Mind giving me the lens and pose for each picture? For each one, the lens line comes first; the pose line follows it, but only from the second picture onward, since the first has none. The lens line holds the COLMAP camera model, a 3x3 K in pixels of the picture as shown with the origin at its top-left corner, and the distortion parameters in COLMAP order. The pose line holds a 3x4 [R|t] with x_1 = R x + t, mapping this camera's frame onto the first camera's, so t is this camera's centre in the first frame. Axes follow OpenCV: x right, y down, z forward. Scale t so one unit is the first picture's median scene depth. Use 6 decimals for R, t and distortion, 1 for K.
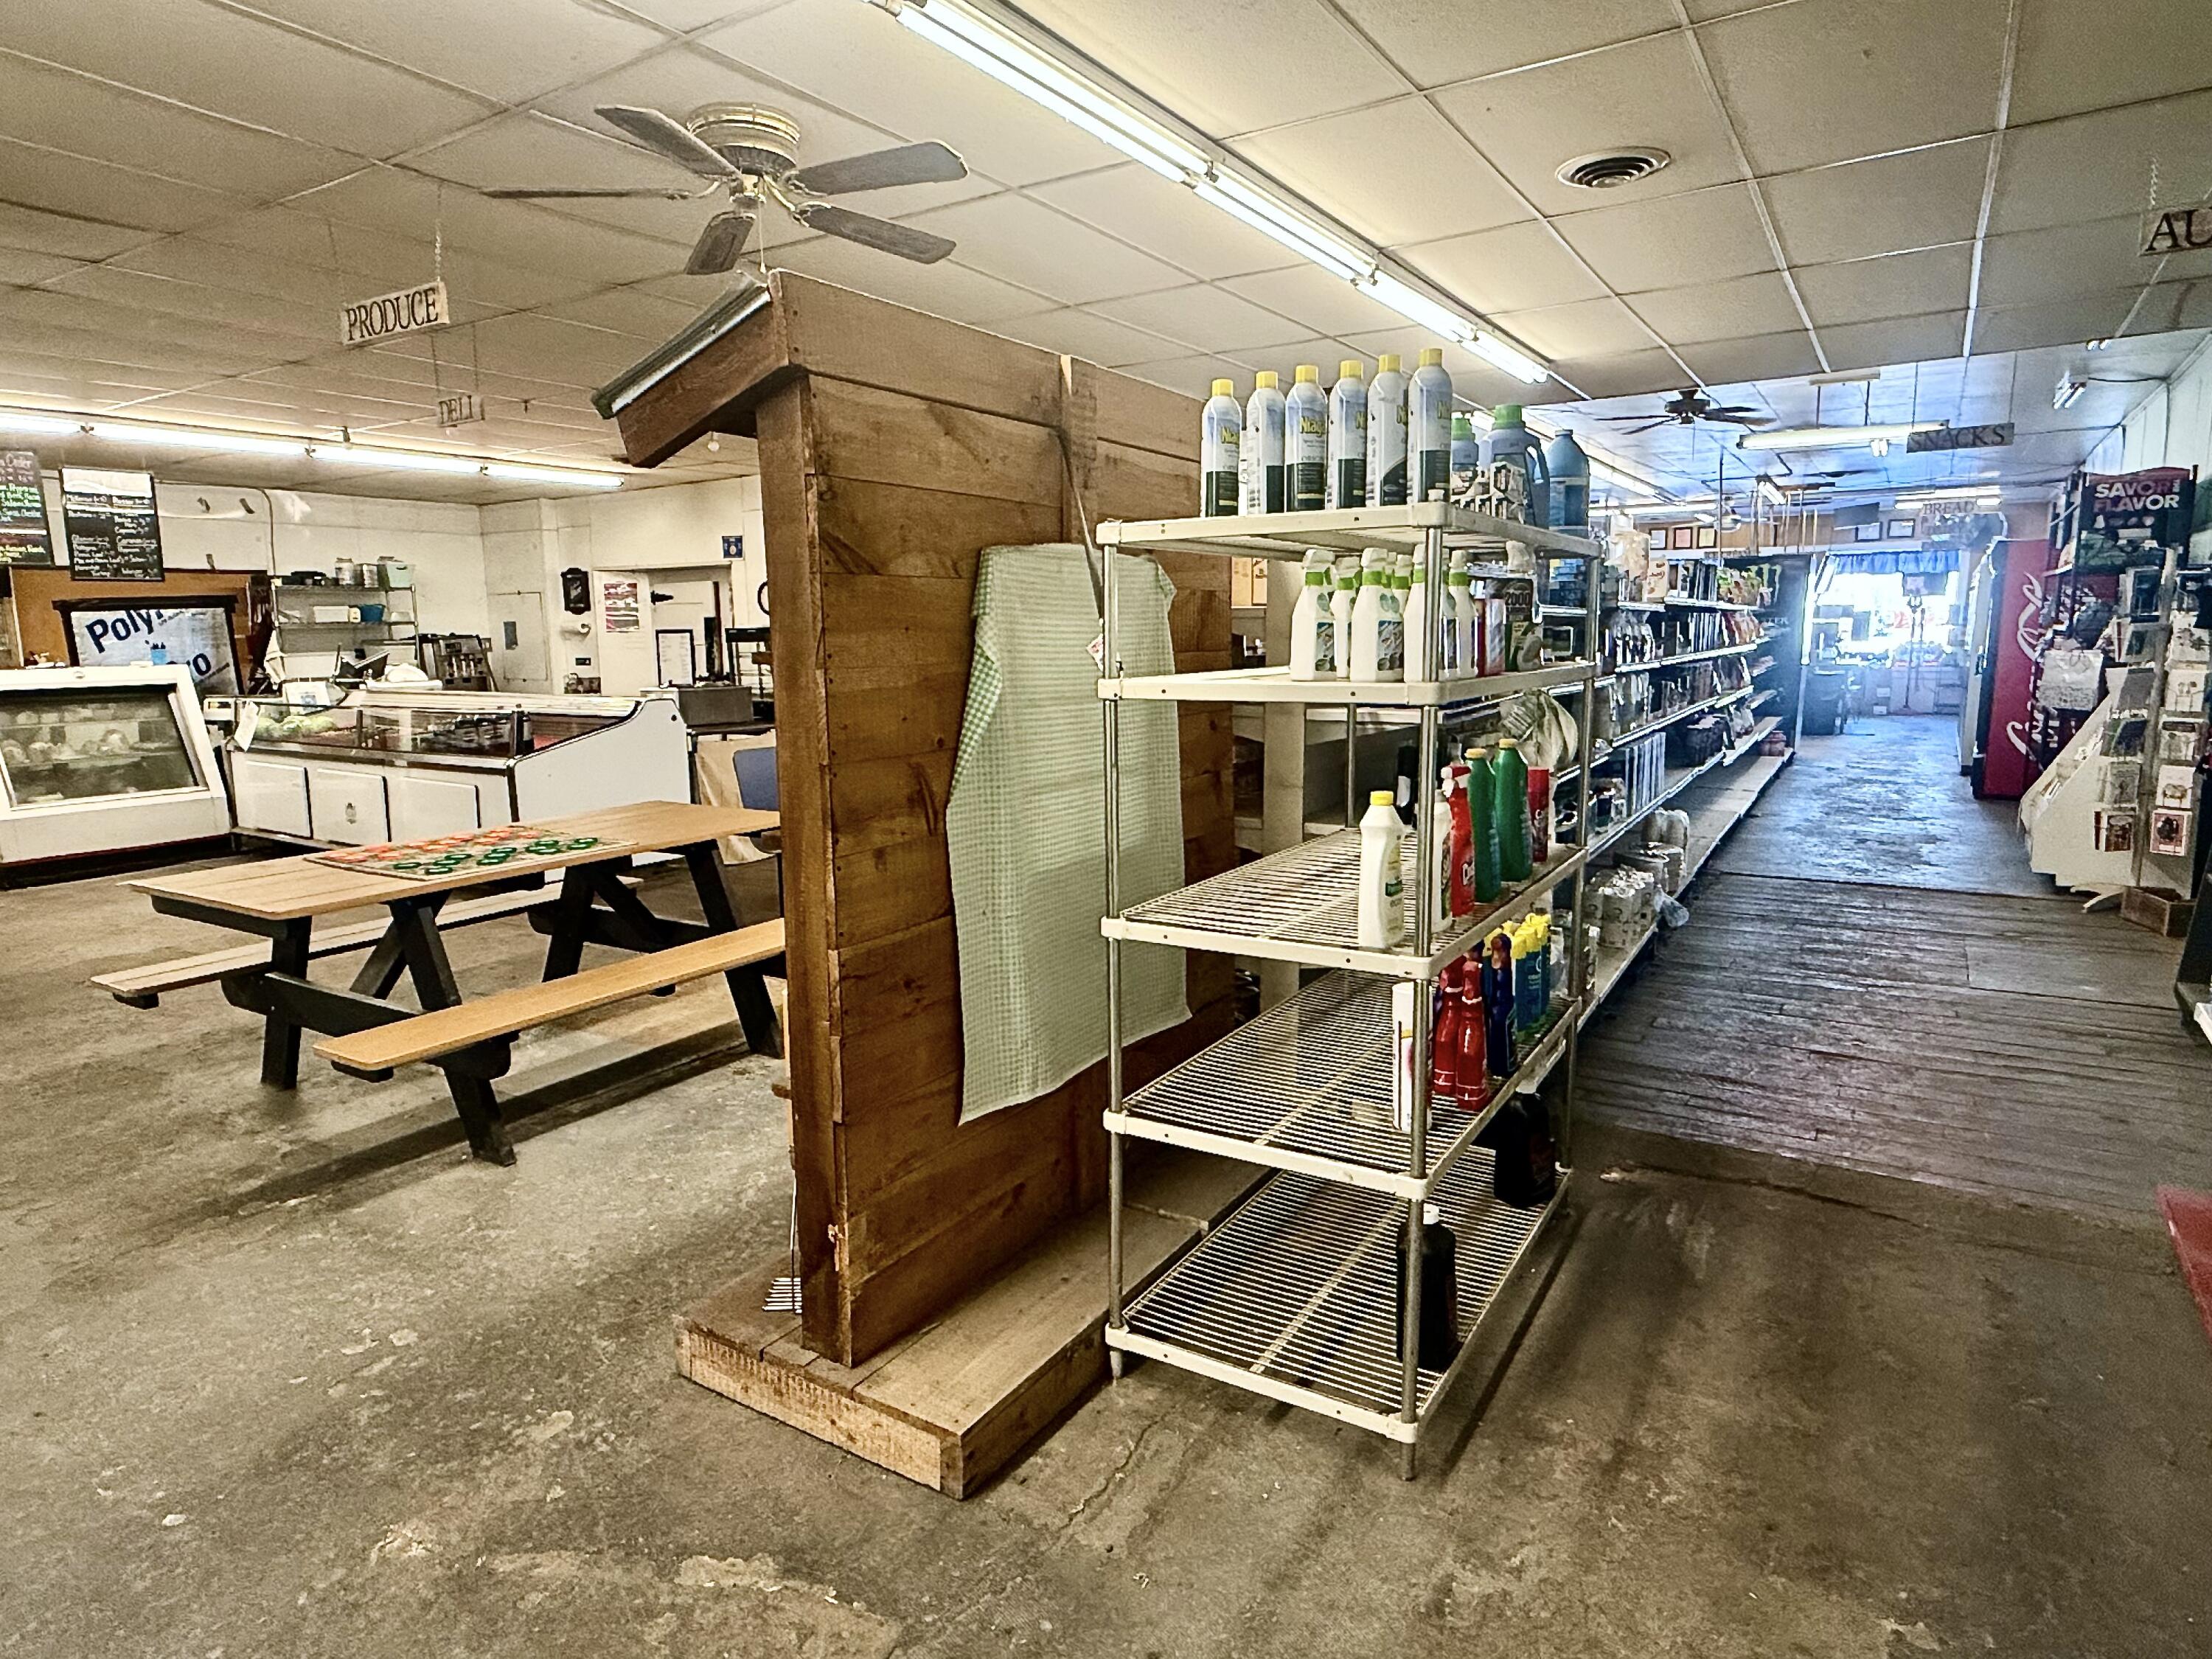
lens RADIAL K [[1281.1, 0, 1101.4], [0, 1281.1, 819.6], [0, 0, 1]] dist [-0.005592, 0.006750]
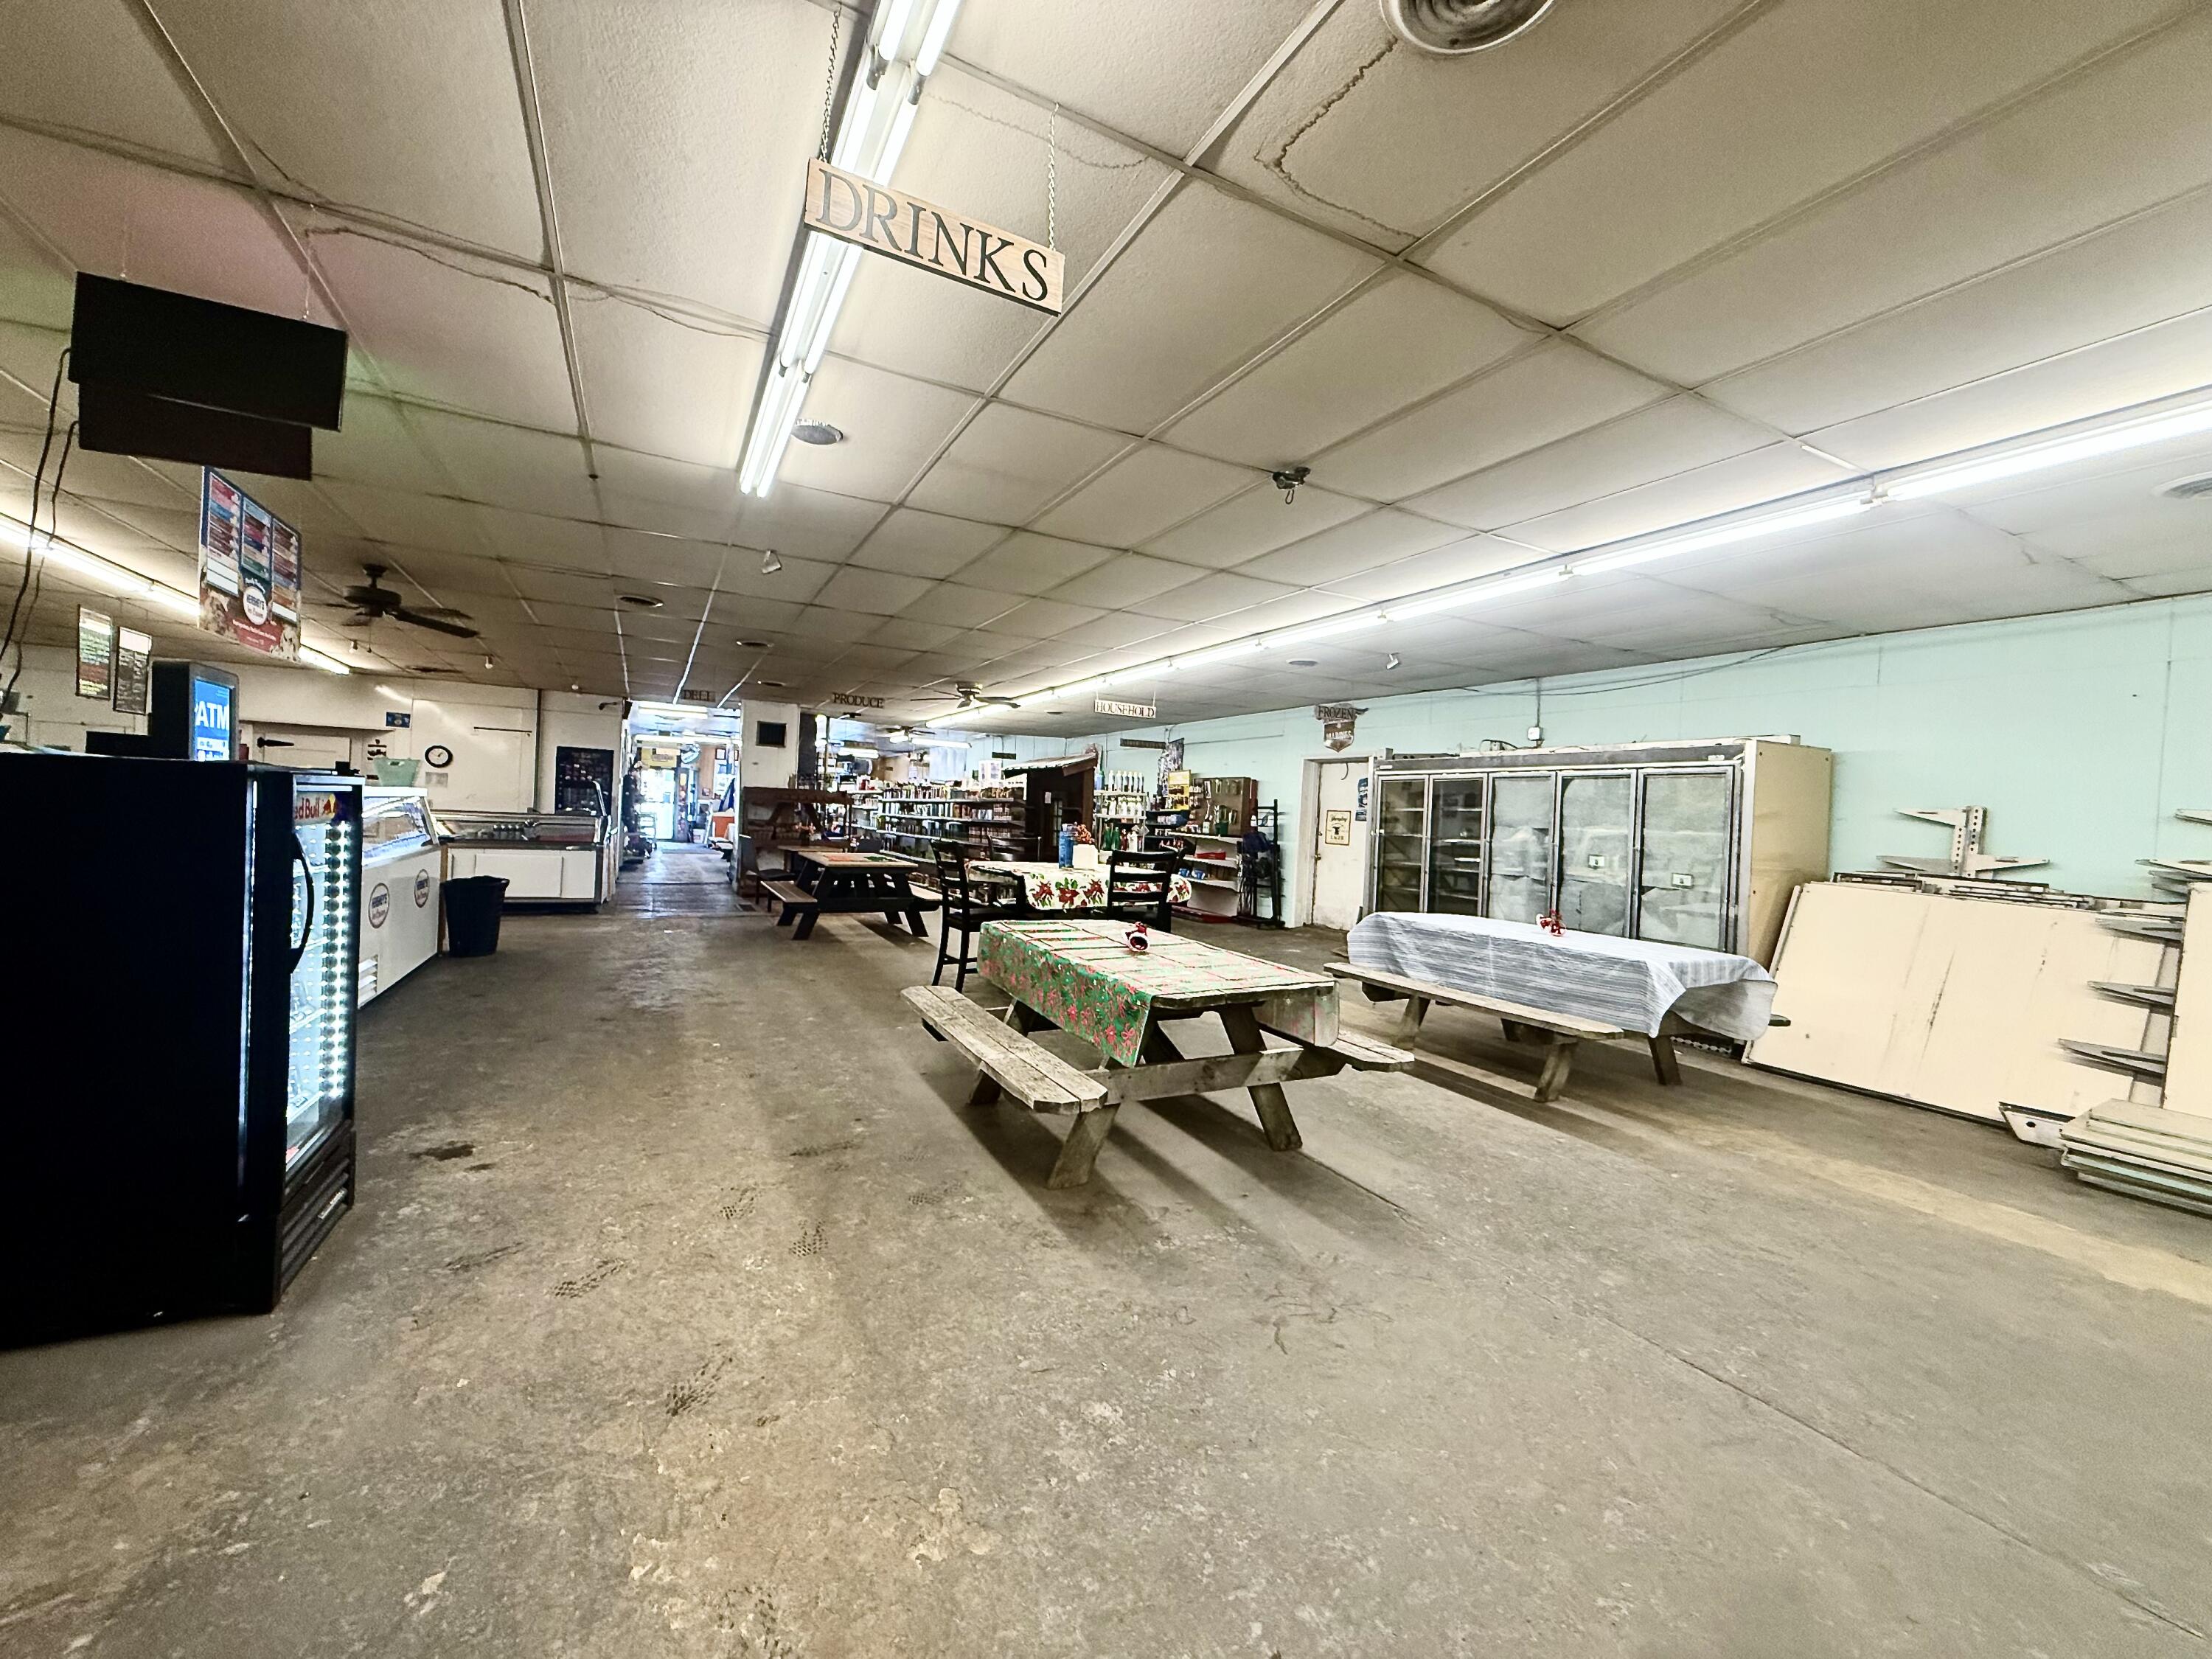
lens RADIAL K [[880.5, 0, 1107.0], [0, 880.5, 826.3], [0, 0, 1]] dist [0.000780, -0.000020]
pose [[0.493376, 0.028617, 0.869345, -0.818657], [0.075230, 0.994310, -0.075425, 0.058796], [-0.866557, 0.102614, 0.488415, -0.244662]]
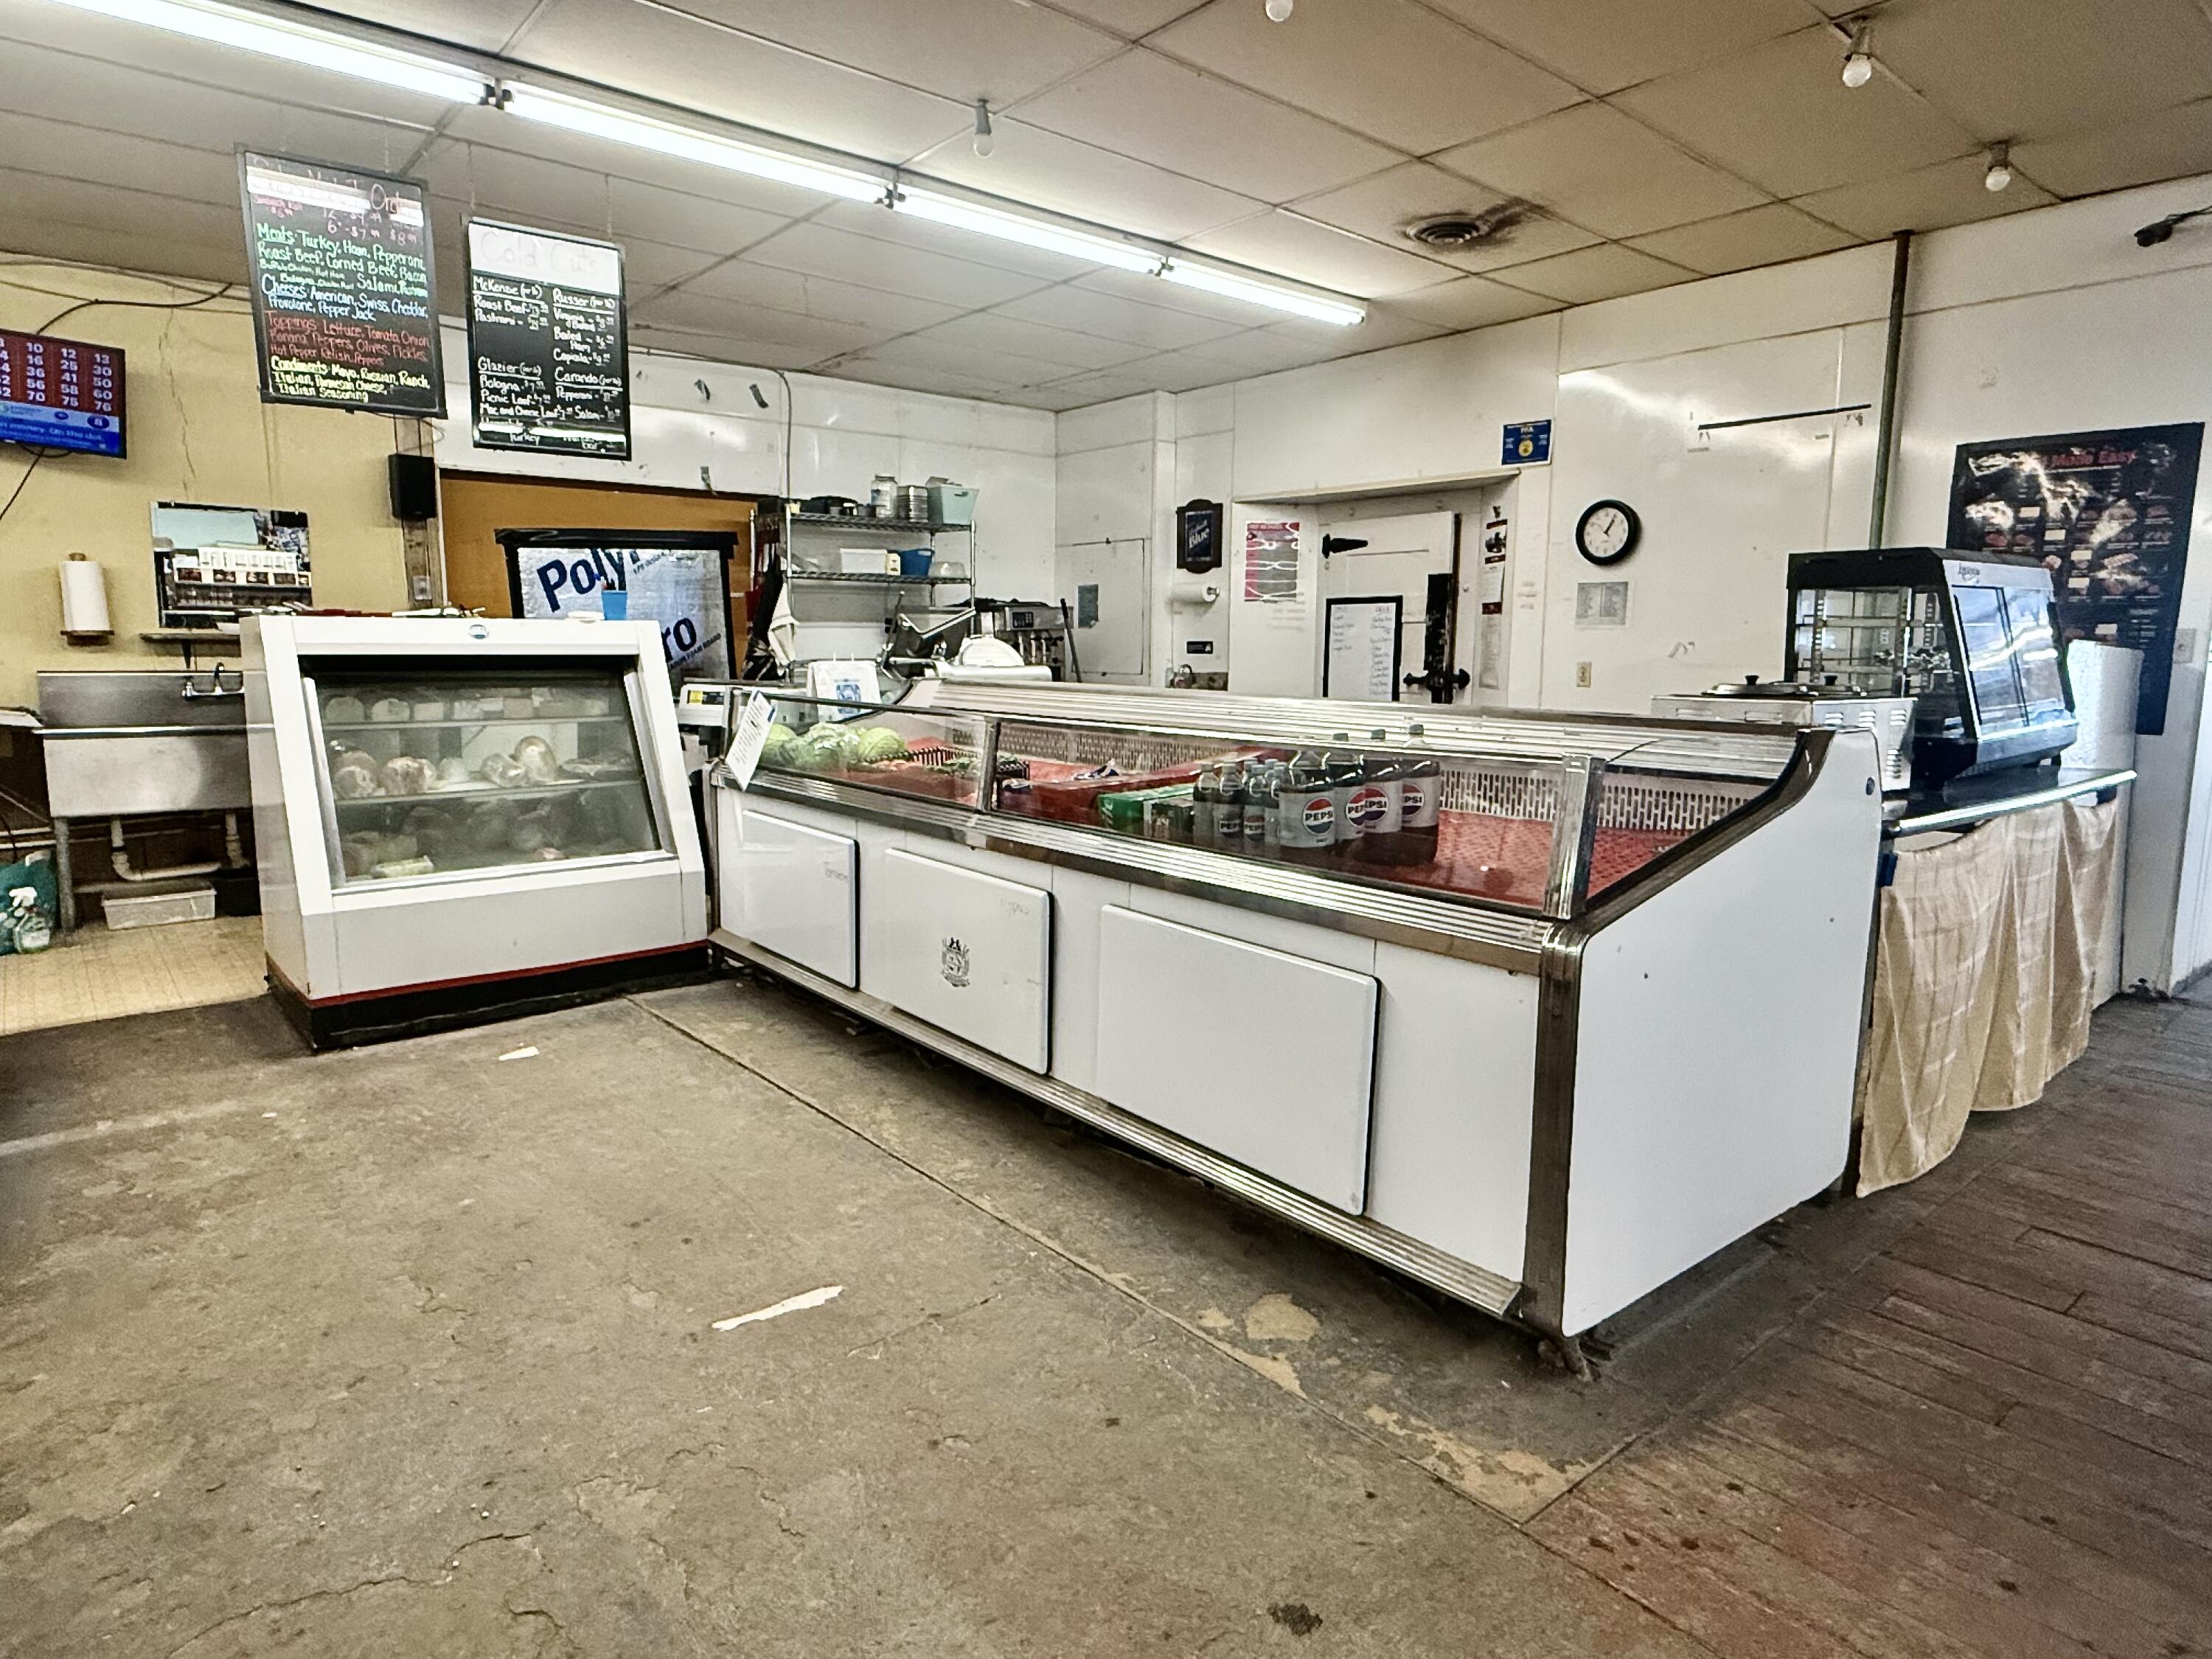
lens RADIAL K [[1281.1, 0, 1097.1], [0, 1281.1, 829.2], [0, 0, 1]] dist [-0.005592, 0.006750]
pose [[0.953402, 0.065243, -0.294566, -0.305251], [-0.065857, 0.997798, 0.007848, -0.040810], [0.294429, 0.011916, 0.955599, 0.441493]]
